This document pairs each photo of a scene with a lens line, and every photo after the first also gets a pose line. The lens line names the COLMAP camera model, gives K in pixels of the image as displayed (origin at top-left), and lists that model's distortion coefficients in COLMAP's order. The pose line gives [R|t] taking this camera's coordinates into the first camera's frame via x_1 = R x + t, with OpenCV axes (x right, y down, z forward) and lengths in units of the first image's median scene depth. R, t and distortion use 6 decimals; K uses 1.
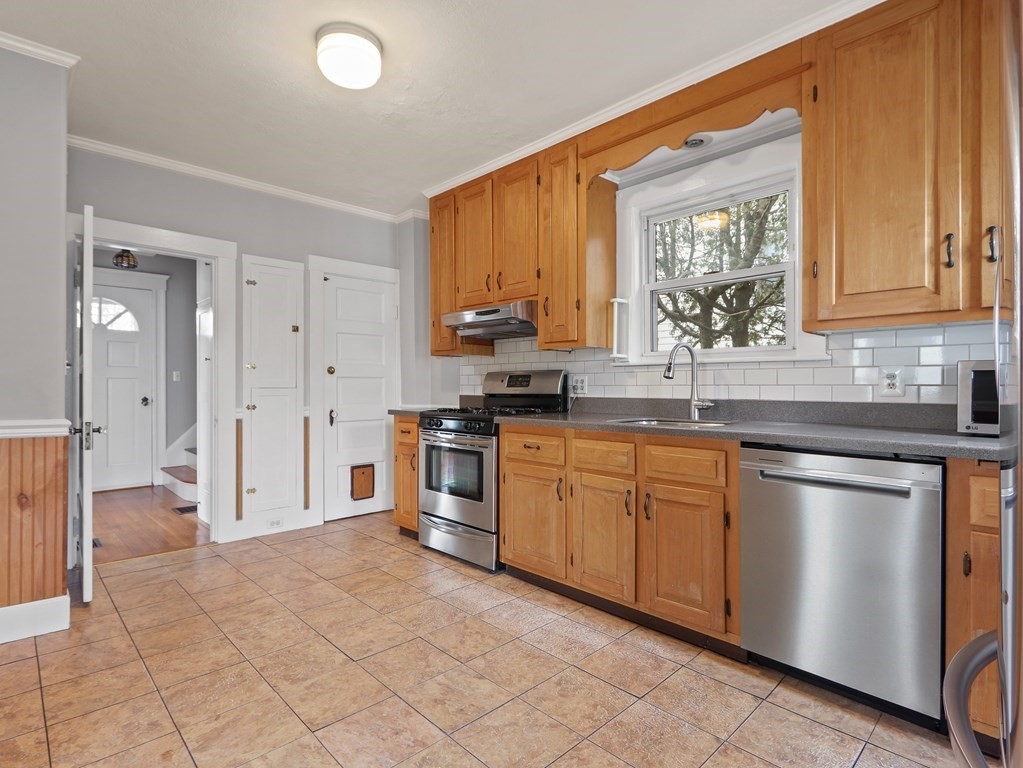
lens RADIAL K [[529.3, 0, 507.9], [0, 529.3, 386.9], [0, 0, 1]] dist [-0.000635, -0.001188]
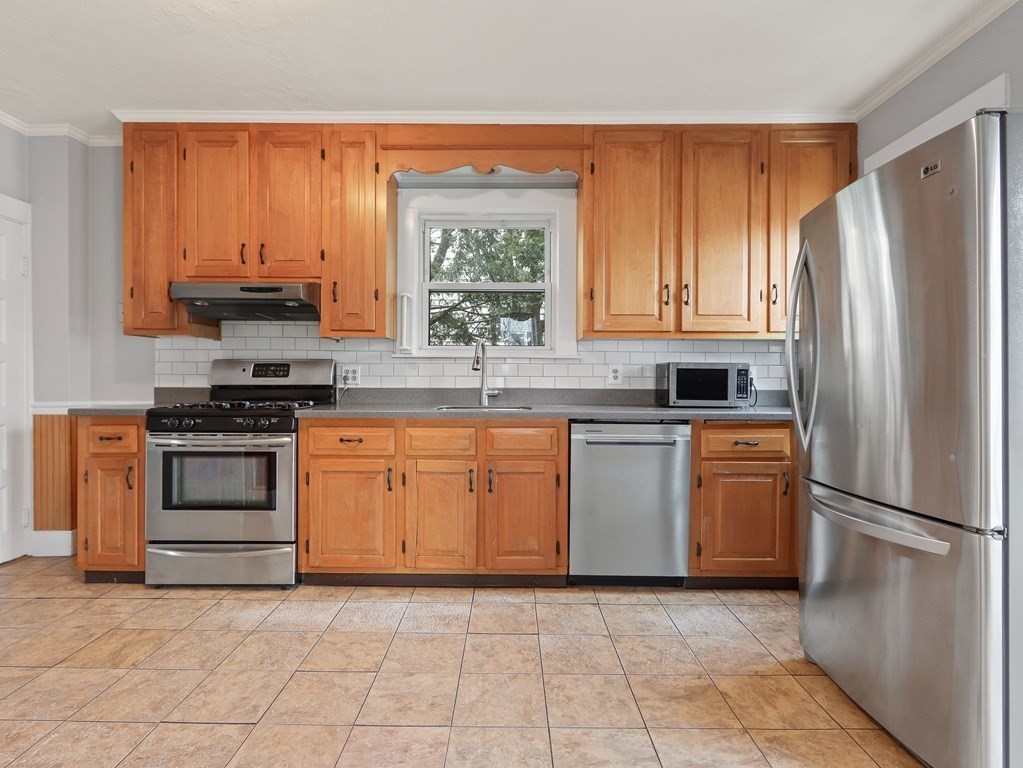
lens RADIAL K [[533.5, 0, 504.3], [0, 533.5, 381.2], [0, 0, 1]] dist [-0.001821, -0.000848]
pose [[0.694942, -0.000403, 0.719065, -0.473261], [-0.002812, 0.999991, 0.003277, 0.003934], [-0.719060, -0.004300, 0.694935, 0.145261]]
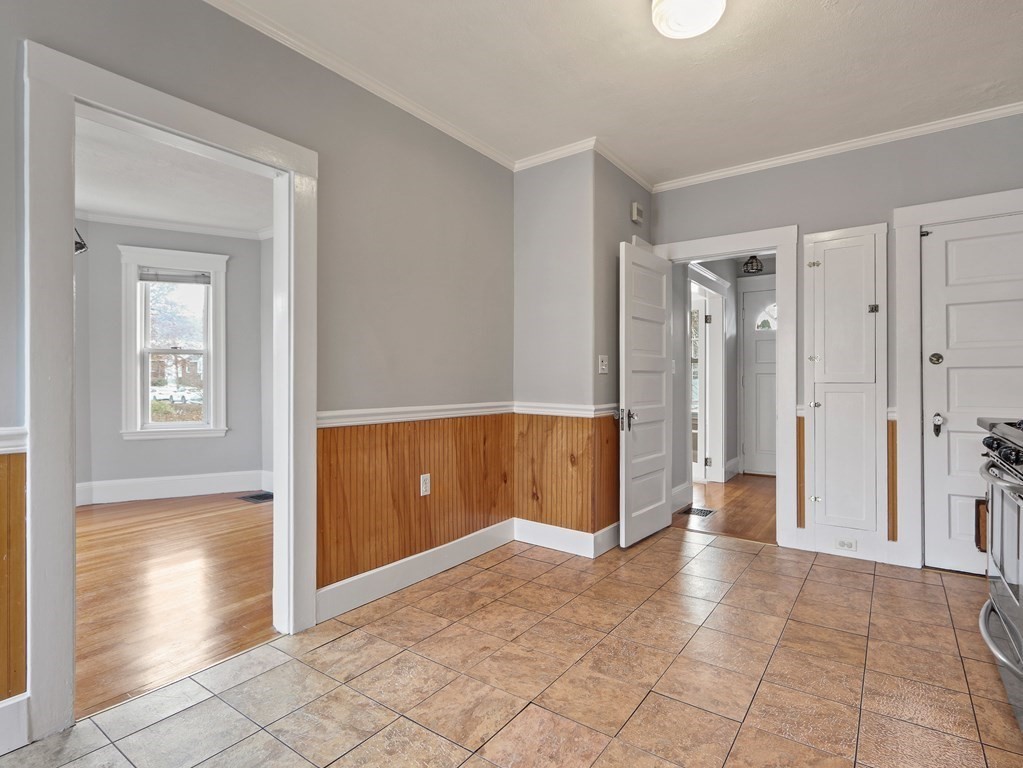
lens RADIAL K [[533.5, 0, 504.3], [0, 533.5, 381.2], [0, 0, 1]] dist [-0.001821, -0.000848]
pose [[0.176336, -0.002068, -0.984328, 0.430972], [0.001209, 0.999997, -0.001885, 0.000790], [0.984329, -0.000858, 0.176339, 0.471175]]
